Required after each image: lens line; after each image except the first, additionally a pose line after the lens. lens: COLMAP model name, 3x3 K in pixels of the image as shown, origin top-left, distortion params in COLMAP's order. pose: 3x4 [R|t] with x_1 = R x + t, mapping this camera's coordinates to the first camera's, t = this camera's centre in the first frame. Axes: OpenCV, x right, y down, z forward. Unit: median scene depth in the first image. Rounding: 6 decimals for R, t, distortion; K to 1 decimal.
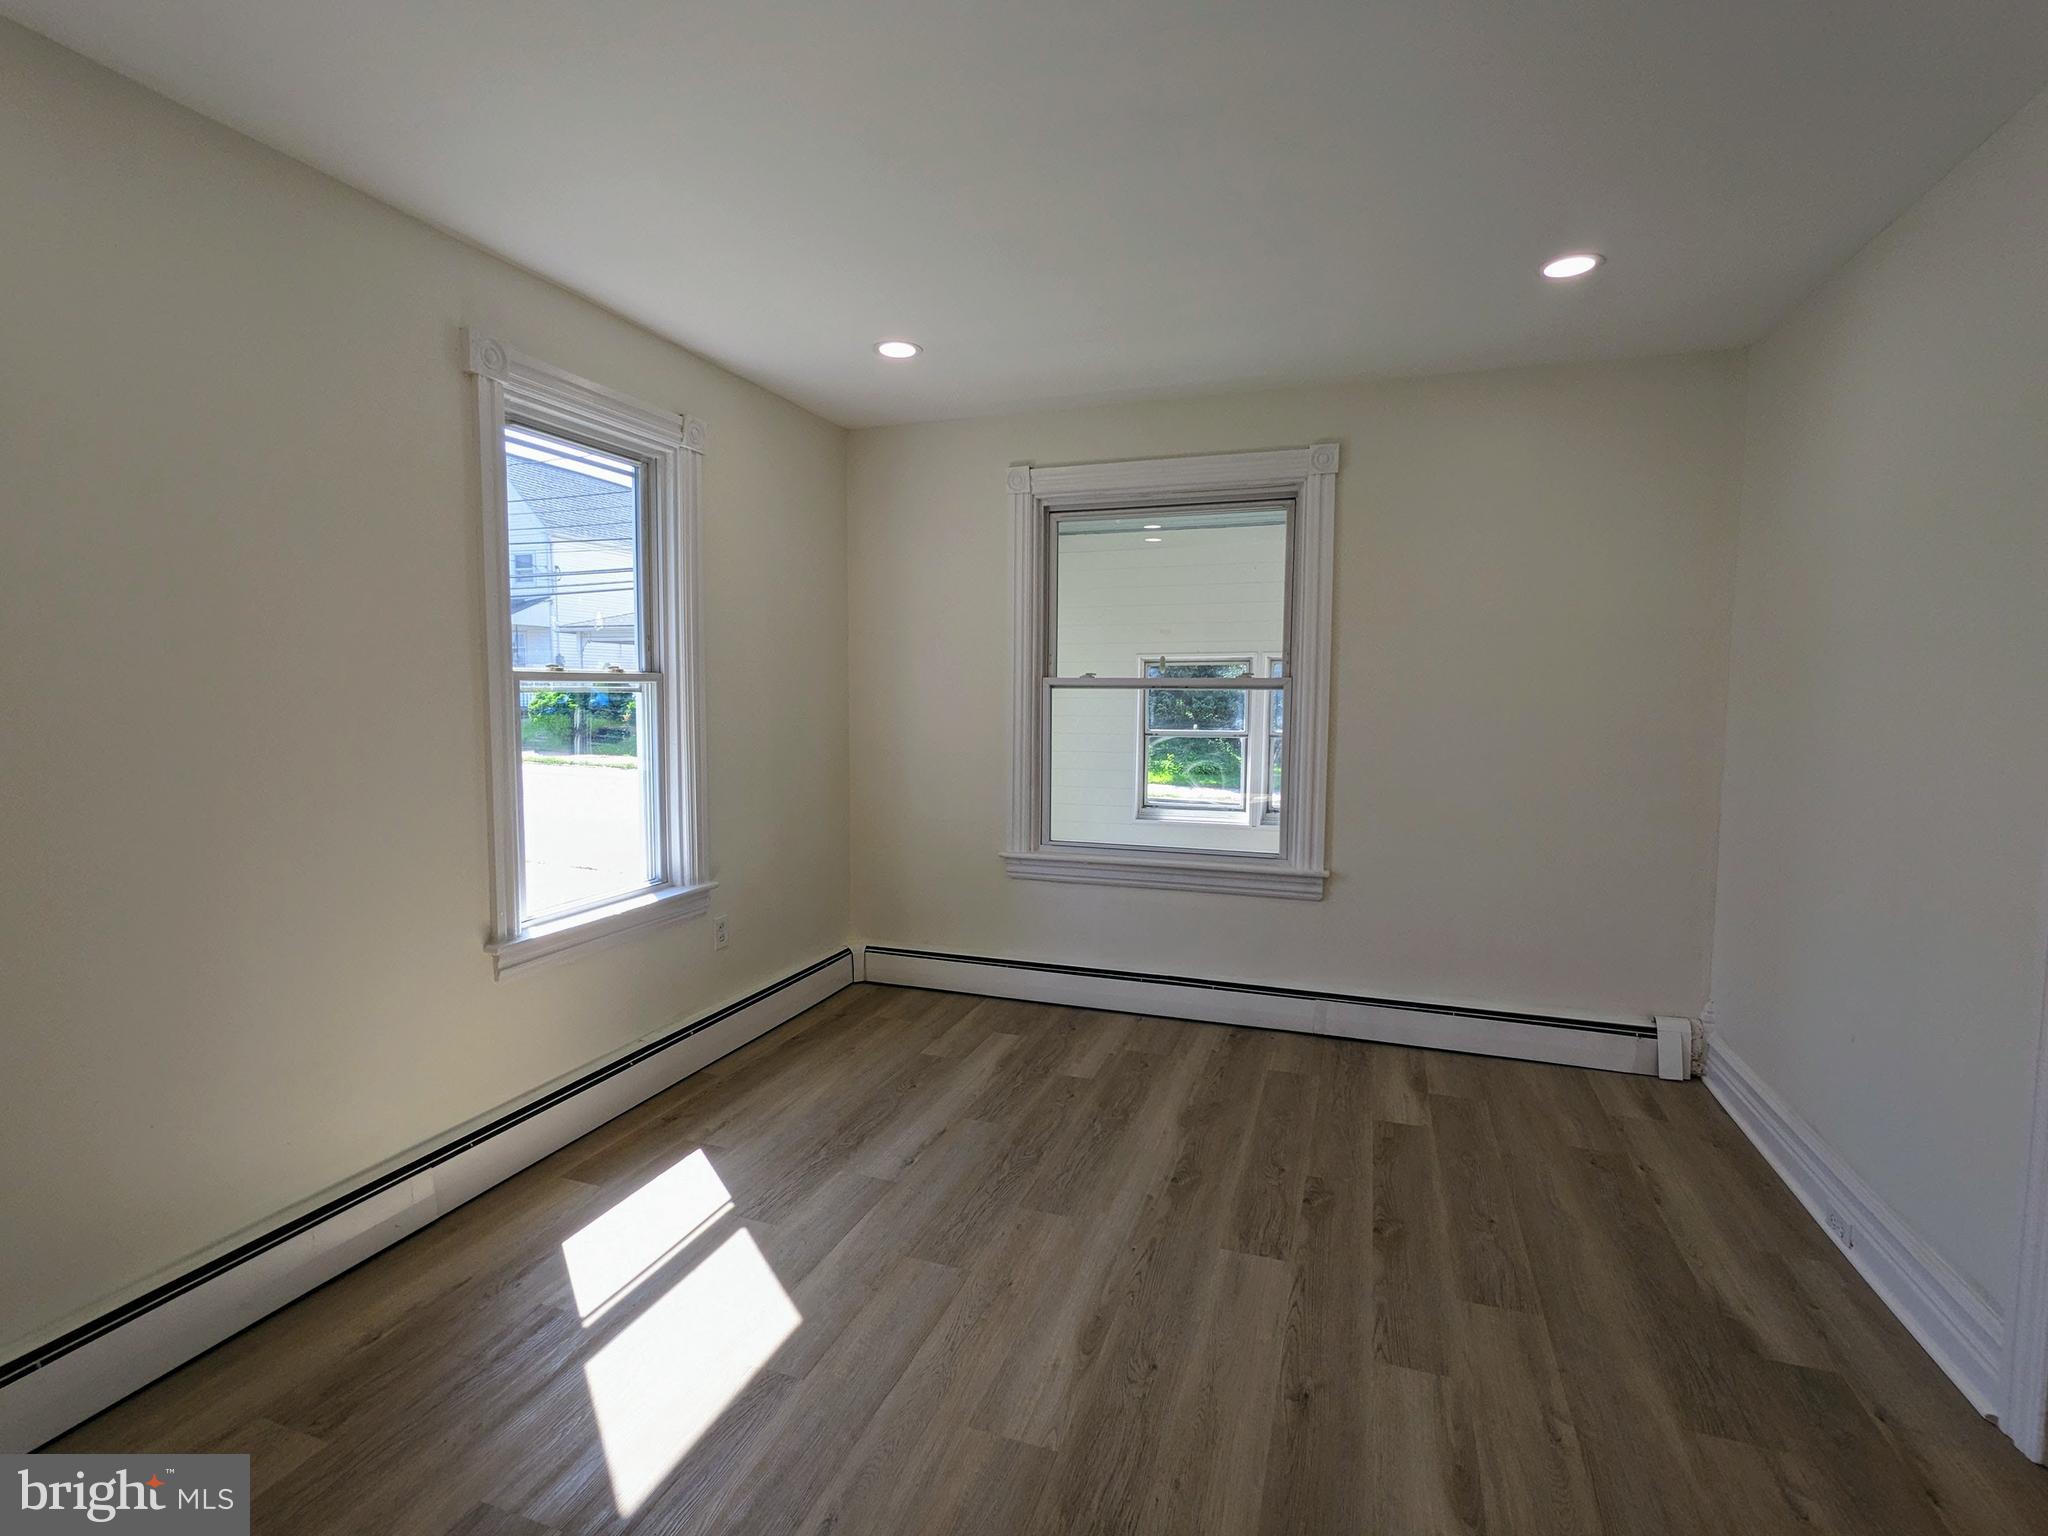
lens RADIAL K [[988.1, 0, 1028.5], [0, 988.1, 767.1], [0, 0, 1]] dist [0.000708, 0.000813]
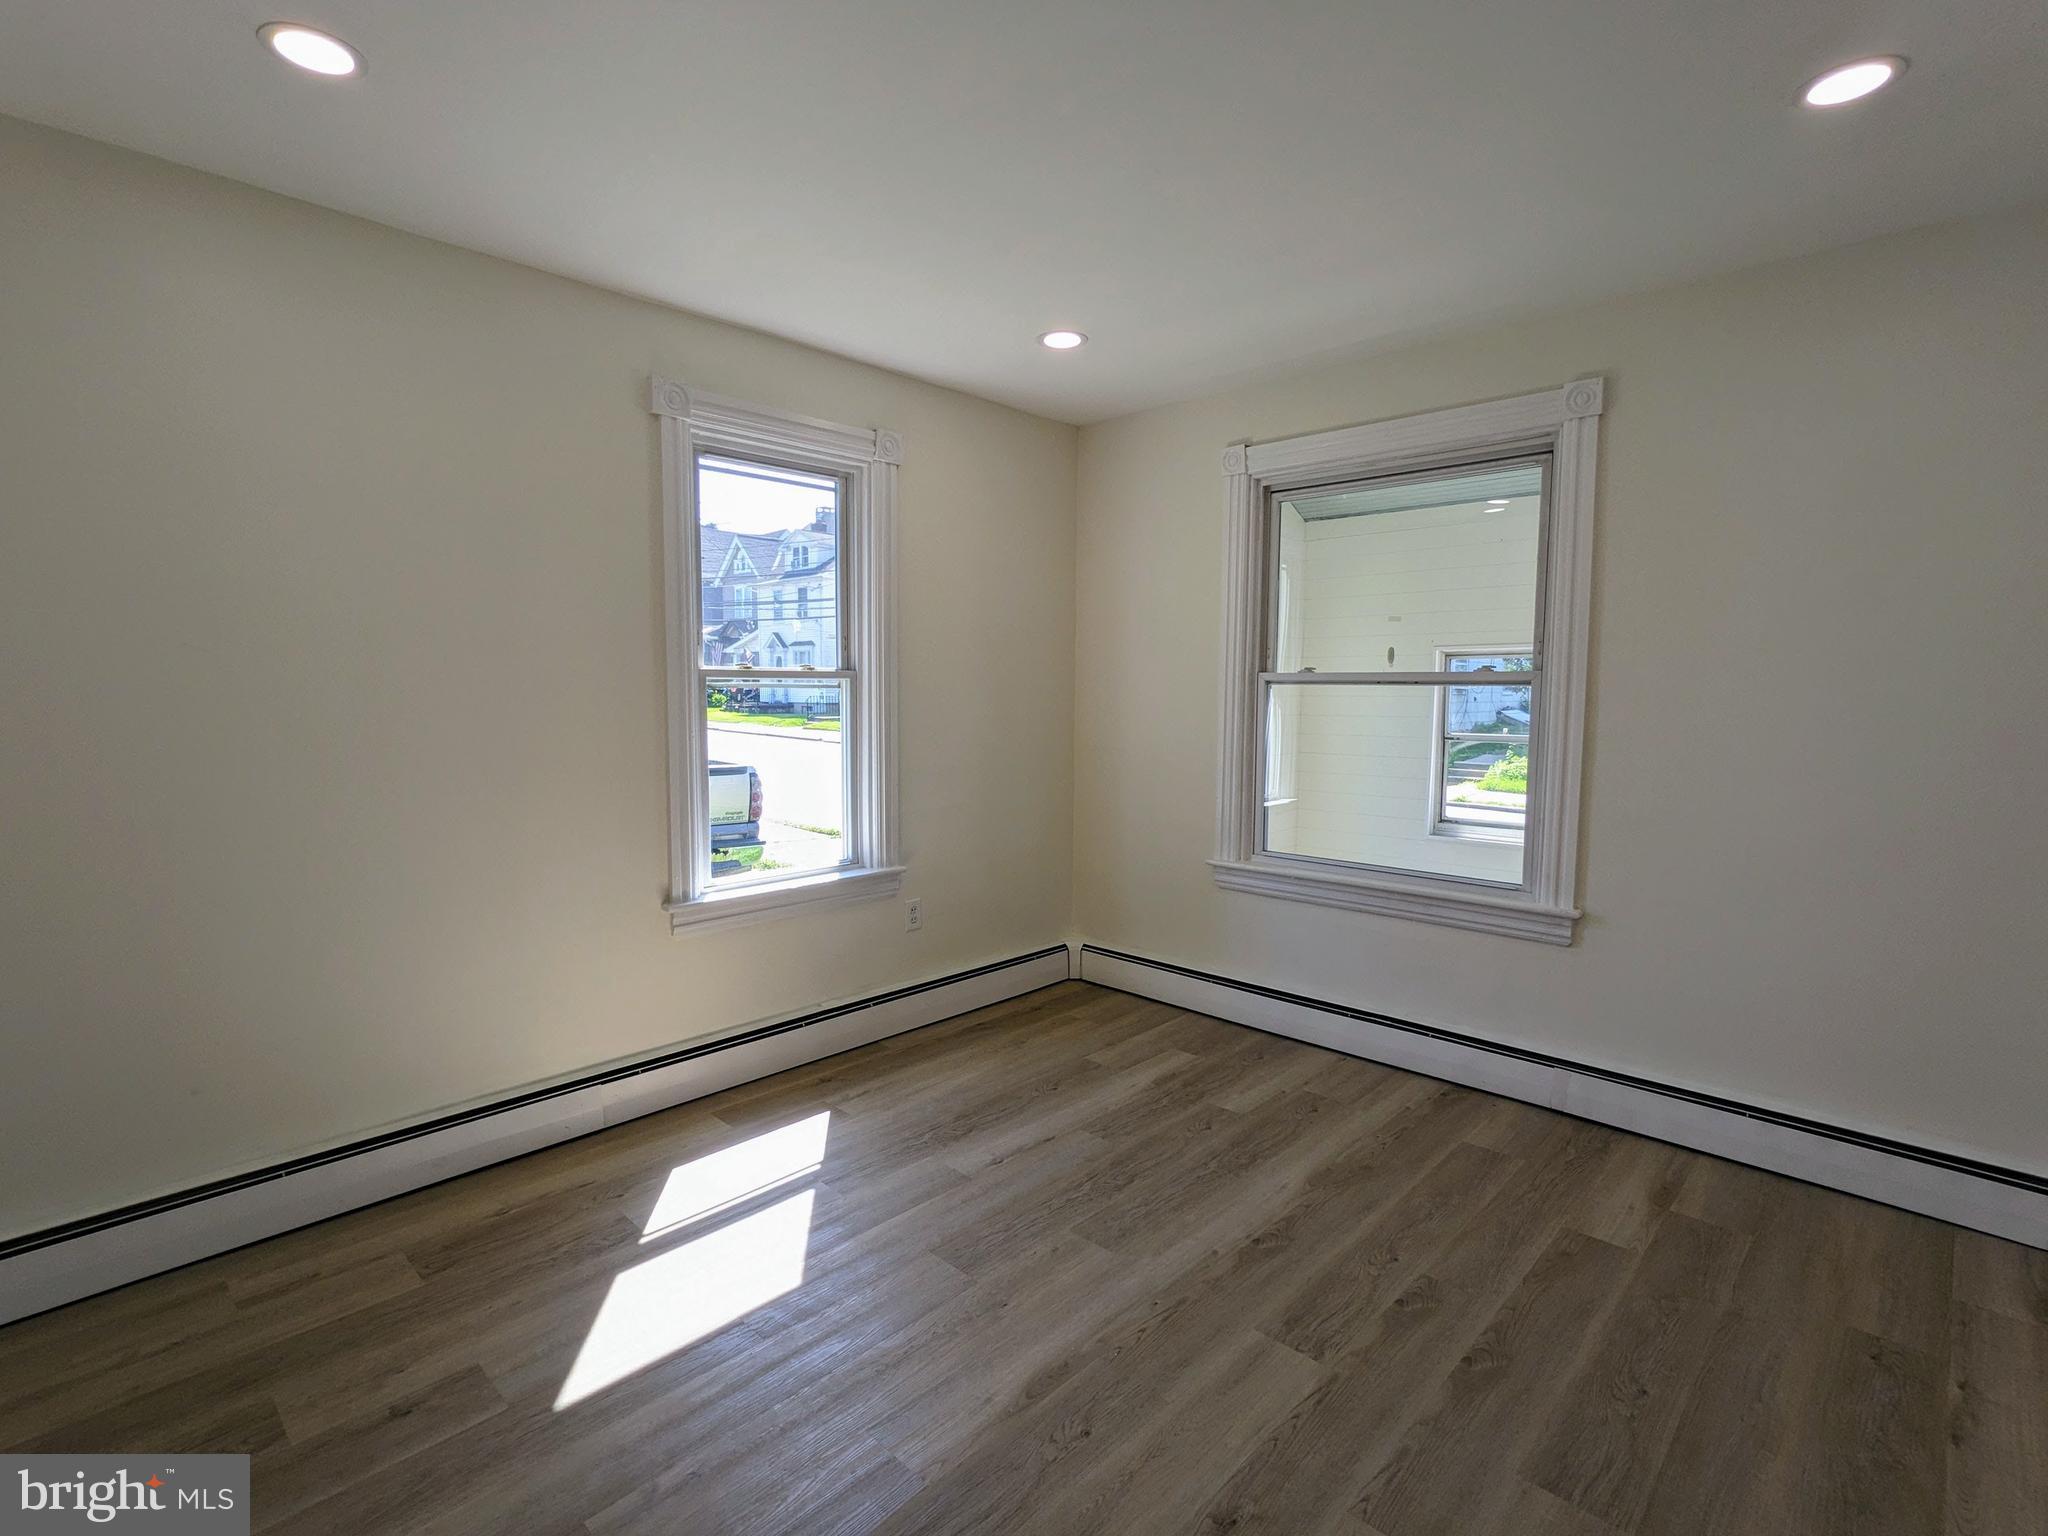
lens RADIAL K [[988.1, 0, 1019.7], [0, 988.1, 768.0], [0, 0, 1]] dist [0.000708, 0.000813]
pose [[0.909484, 0.033152, -0.414416, 0.254272], [-0.032905, 0.999429, 0.007737, -0.002532], [0.414436, 0.006600, 0.910055, 0.090386]]
